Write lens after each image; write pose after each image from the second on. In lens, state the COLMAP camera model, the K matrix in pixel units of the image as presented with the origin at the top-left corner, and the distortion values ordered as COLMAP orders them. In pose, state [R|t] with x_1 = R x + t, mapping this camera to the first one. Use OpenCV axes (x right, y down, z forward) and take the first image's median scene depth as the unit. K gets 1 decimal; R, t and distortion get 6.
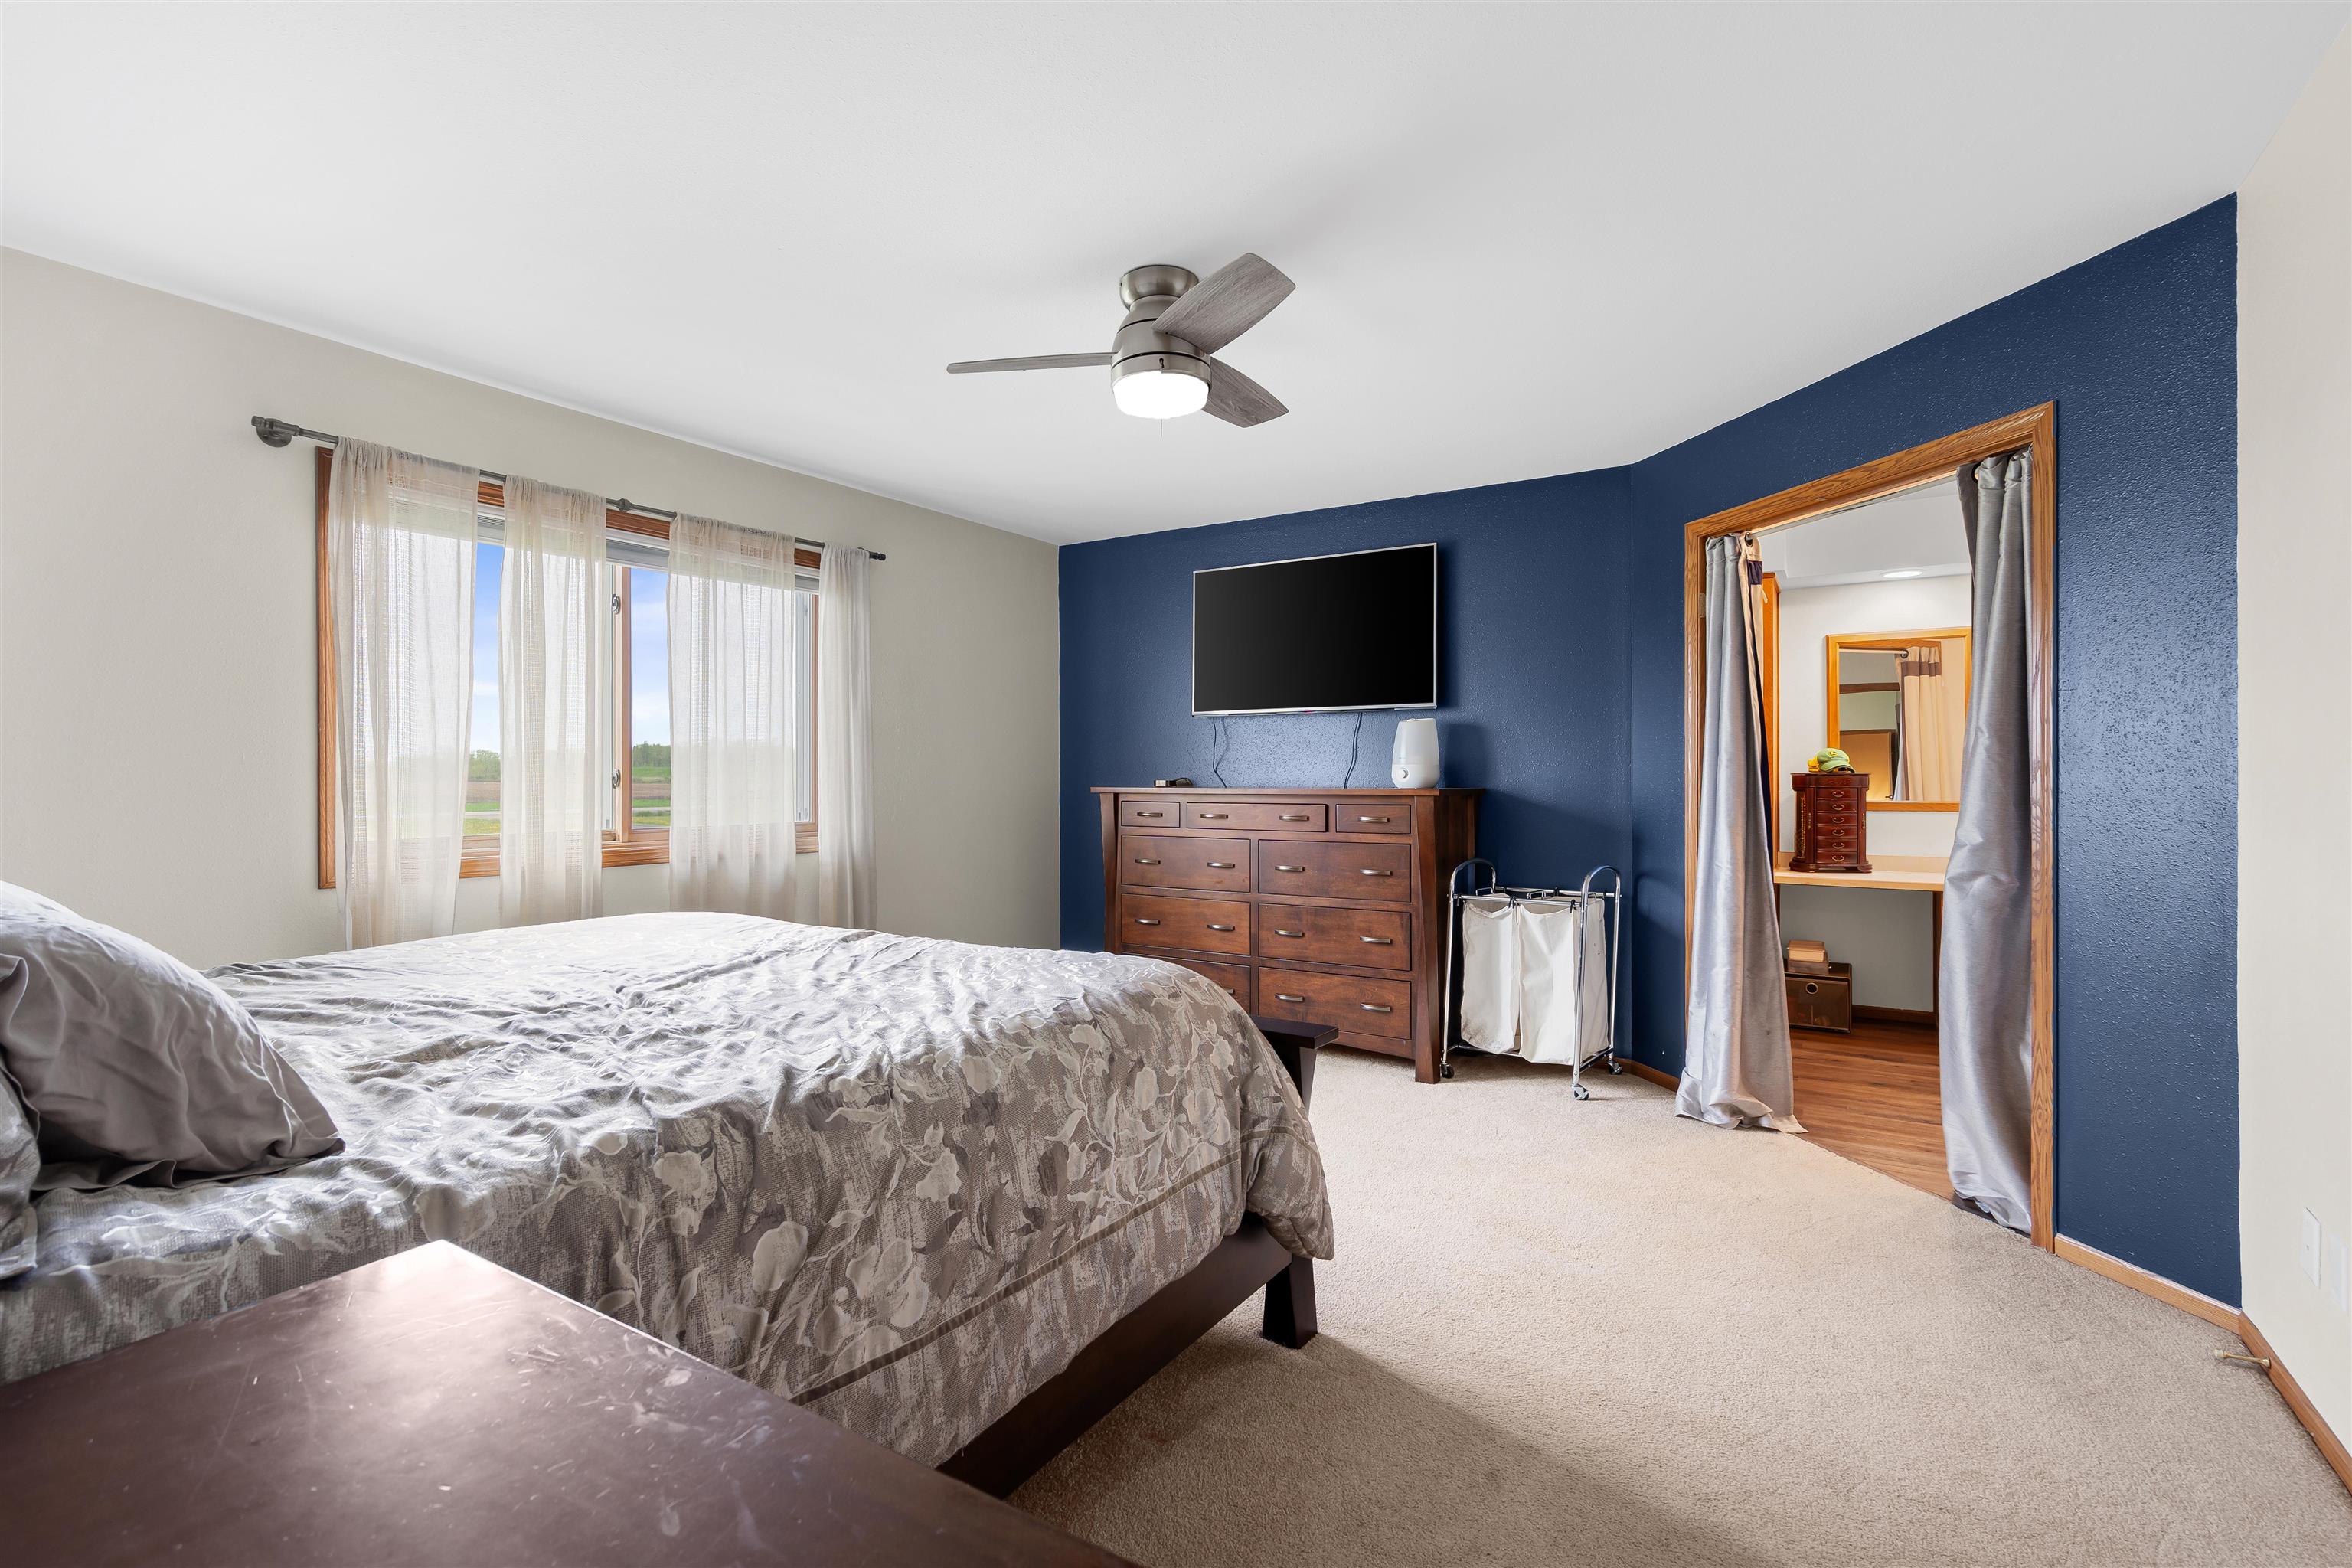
lens RADIAL K [[1081.6, 0, 1192.7], [0, 1081.6, 767.7], [0, 0, 1]] dist [-0.001797, 0.000235]
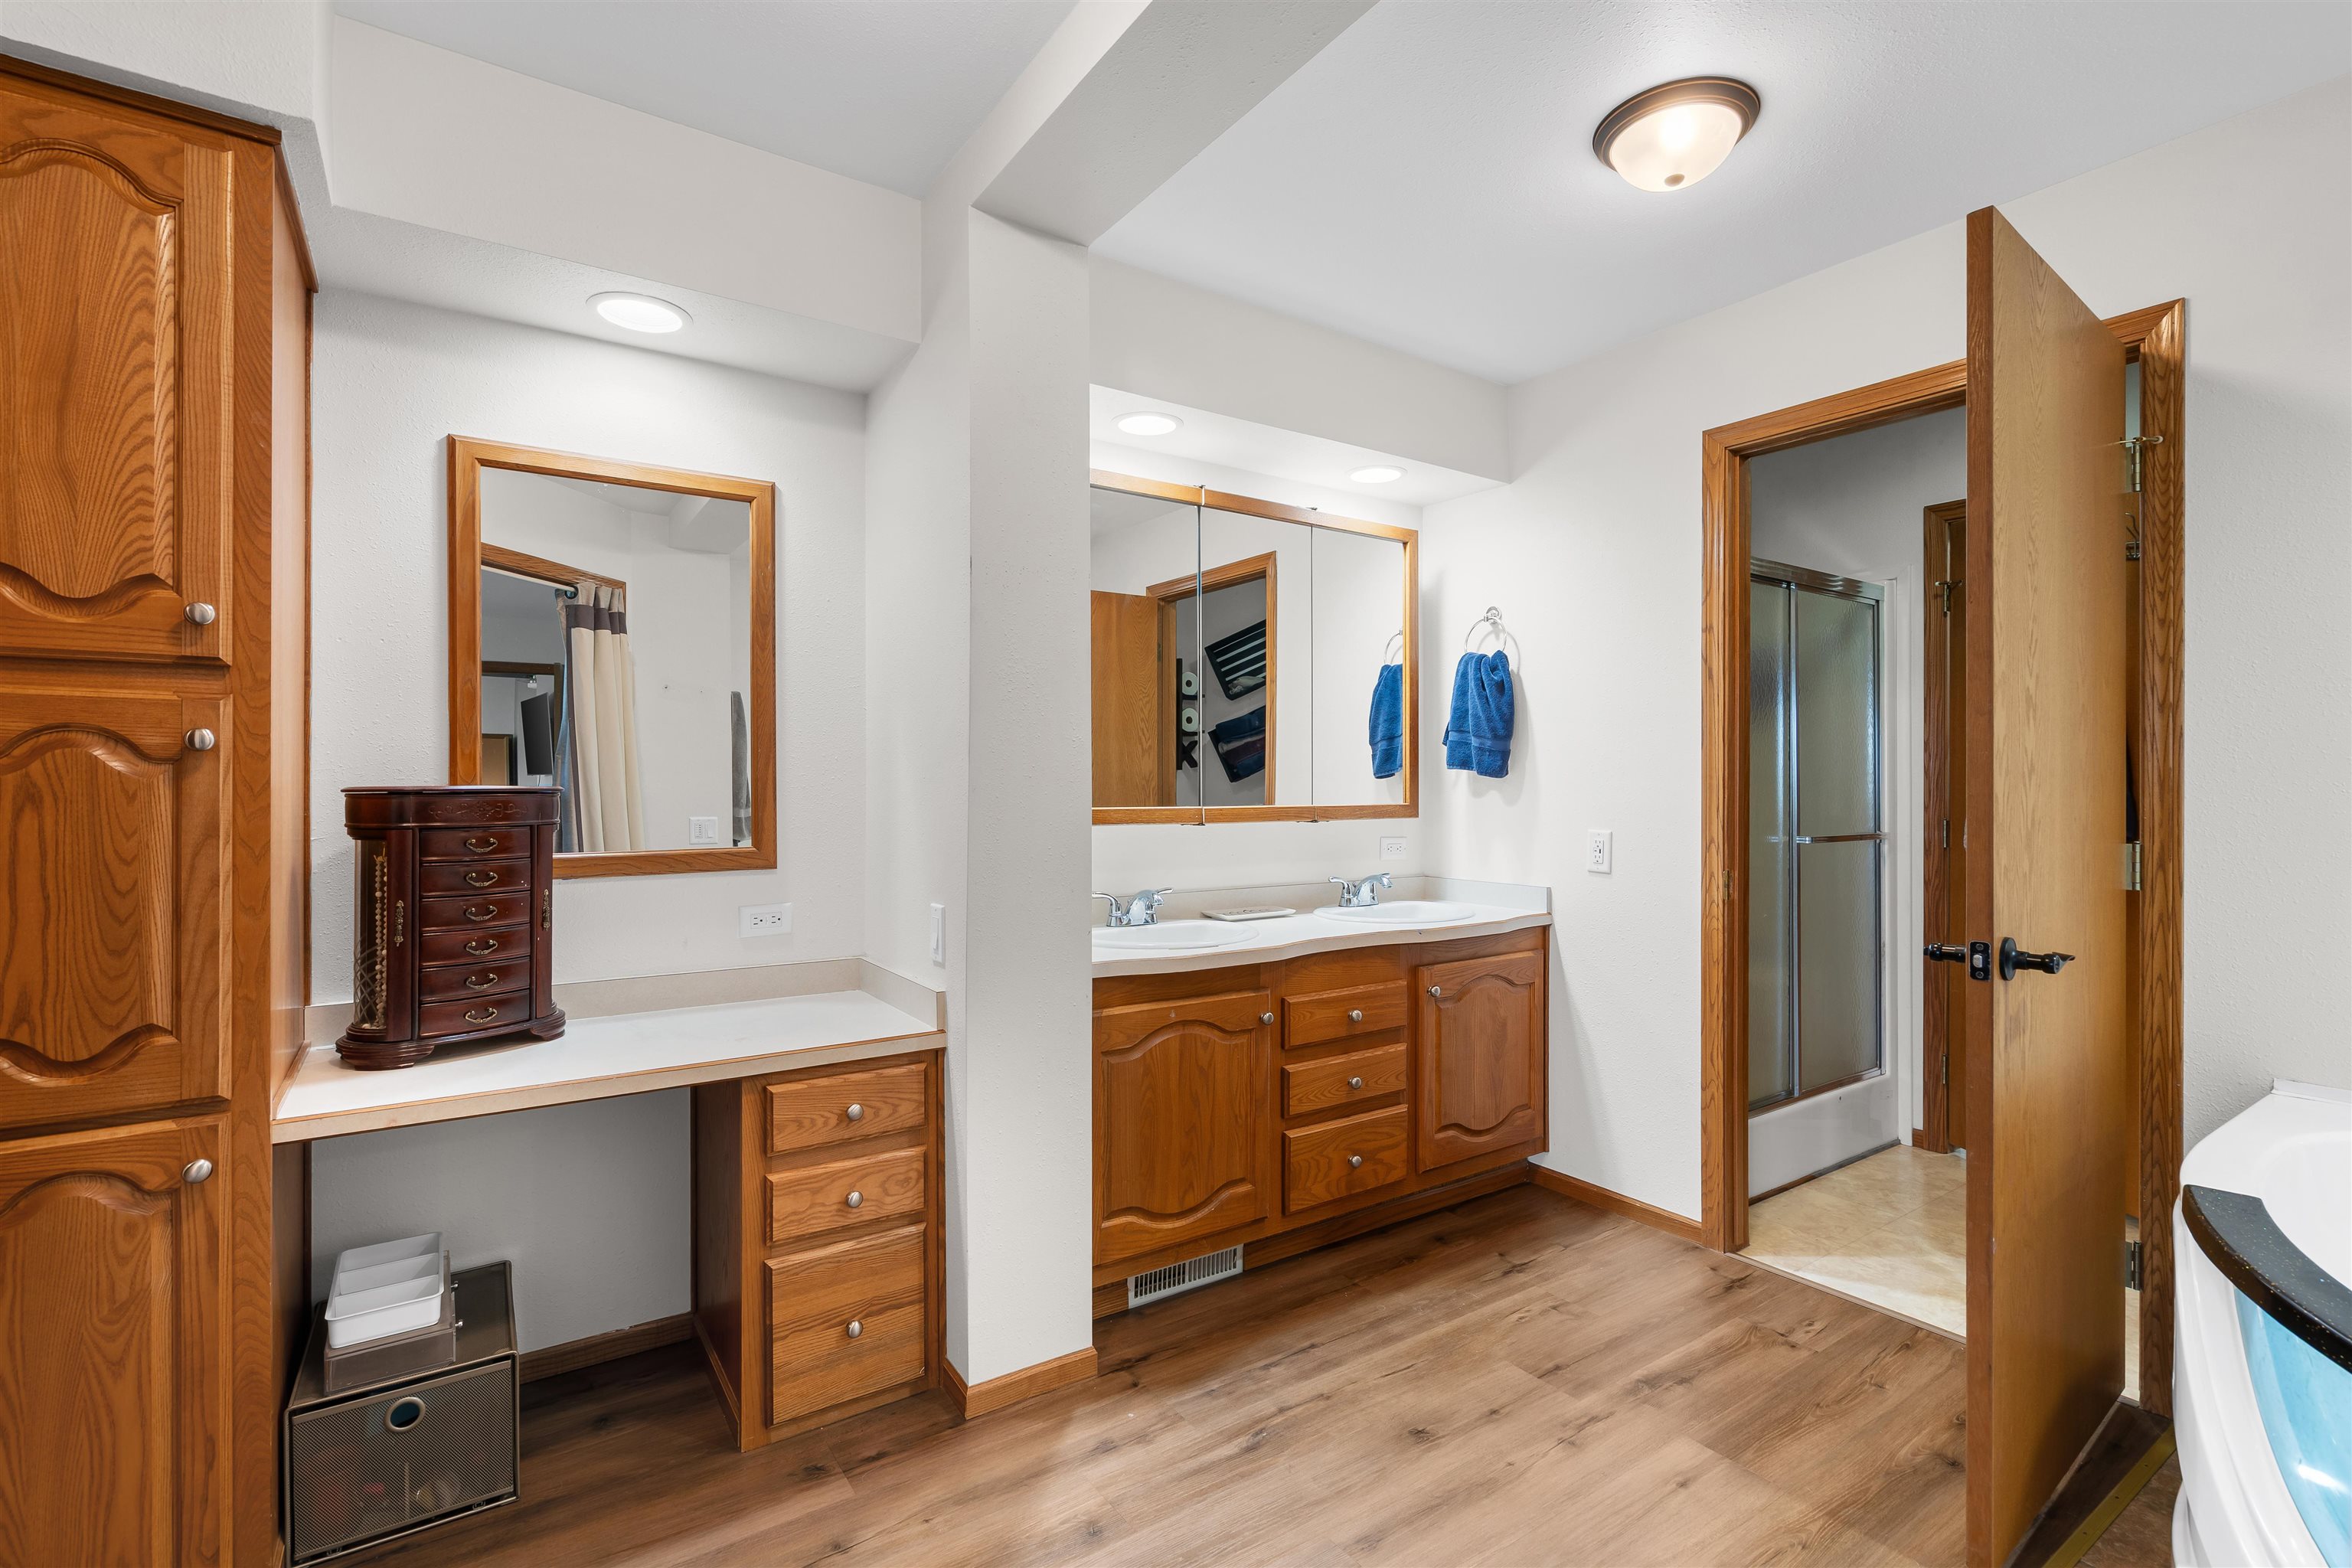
lens RADIAL K [[1066.2, 0, 1172.9], [0, 1066.2, 789.8], [0, 0, 1]] dist [-0.001017, 0.000693]
pose [[0.415317, -0.000648, 0.909676, 0.344956], [-0.007541, 0.999963, 0.004155, 0.002127], [-0.909645, -0.008586, 0.415297, 0.601995]]
